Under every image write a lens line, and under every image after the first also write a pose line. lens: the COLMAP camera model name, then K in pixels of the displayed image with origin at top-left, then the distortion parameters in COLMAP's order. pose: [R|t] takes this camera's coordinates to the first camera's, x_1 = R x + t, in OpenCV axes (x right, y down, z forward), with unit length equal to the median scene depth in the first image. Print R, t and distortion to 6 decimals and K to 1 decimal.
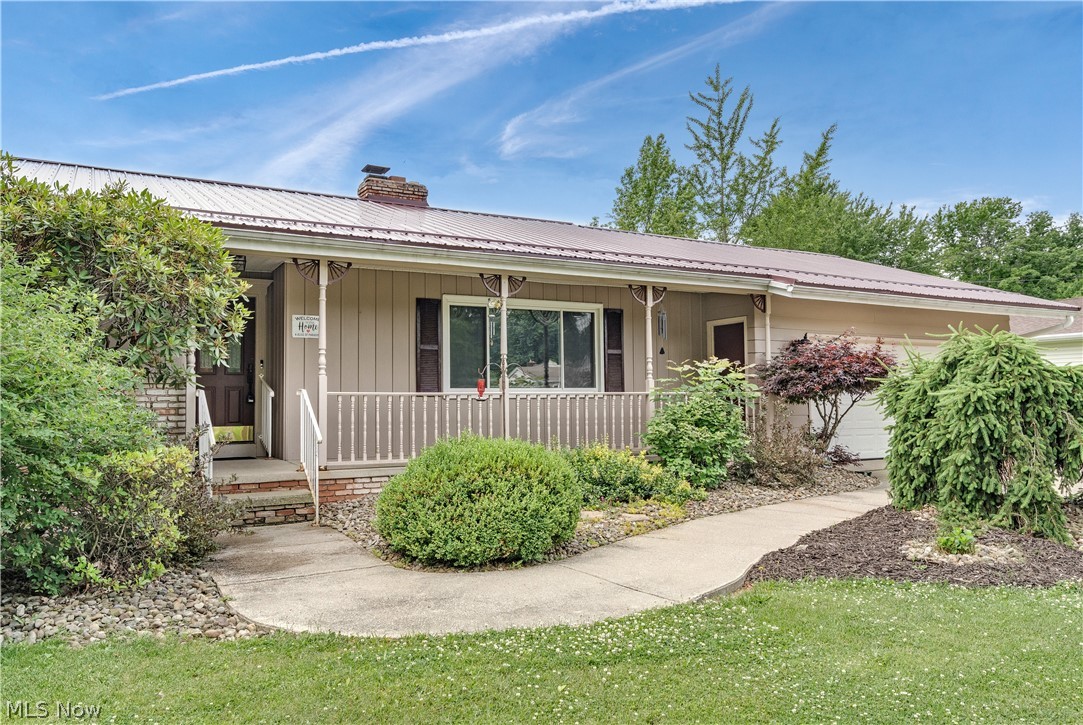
lens RADIAL K [[832.8, 0, 541.3], [0, 832.8, 358.3], [0, 0, 1]] dist [-0.002102, -0.001005]
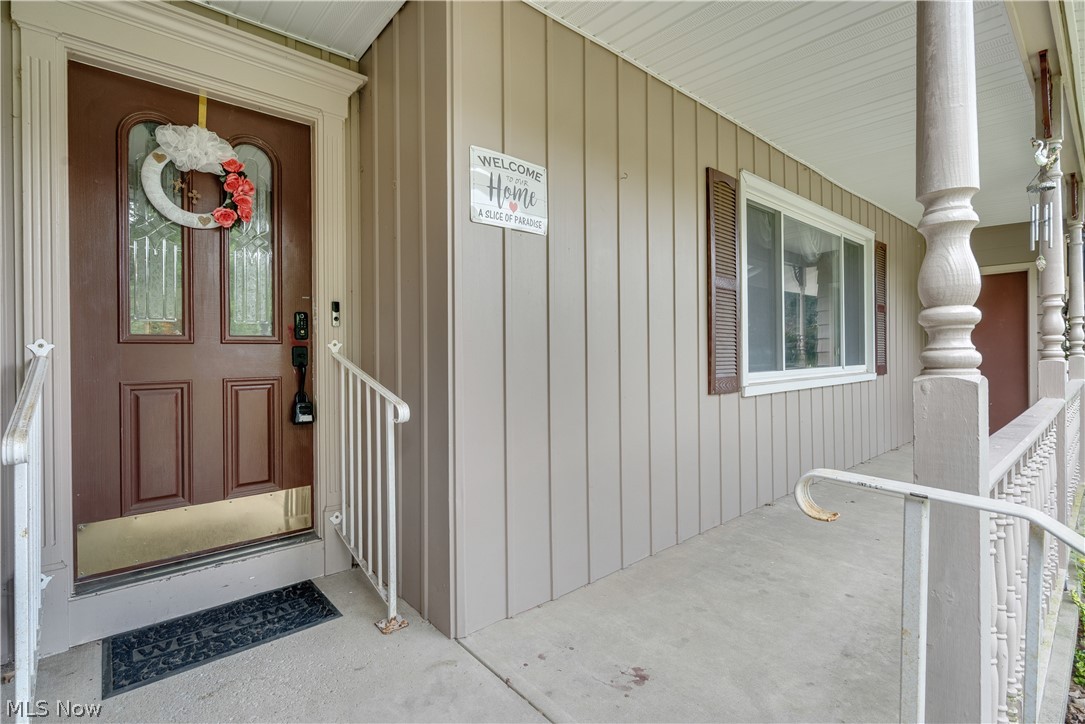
lens RADIAL K [[493.2, 0, 515.8], [0, 493.2, 352.2], [0, 0, 1]] dist [-0.004476, 0.002576]
pose [[0.983184, 0.002916, 0.182594, -0.289796], [-0.012757, 0.998527, 0.052742, 0.011118], [-0.182171, -0.054184, 0.981773, 0.755731]]
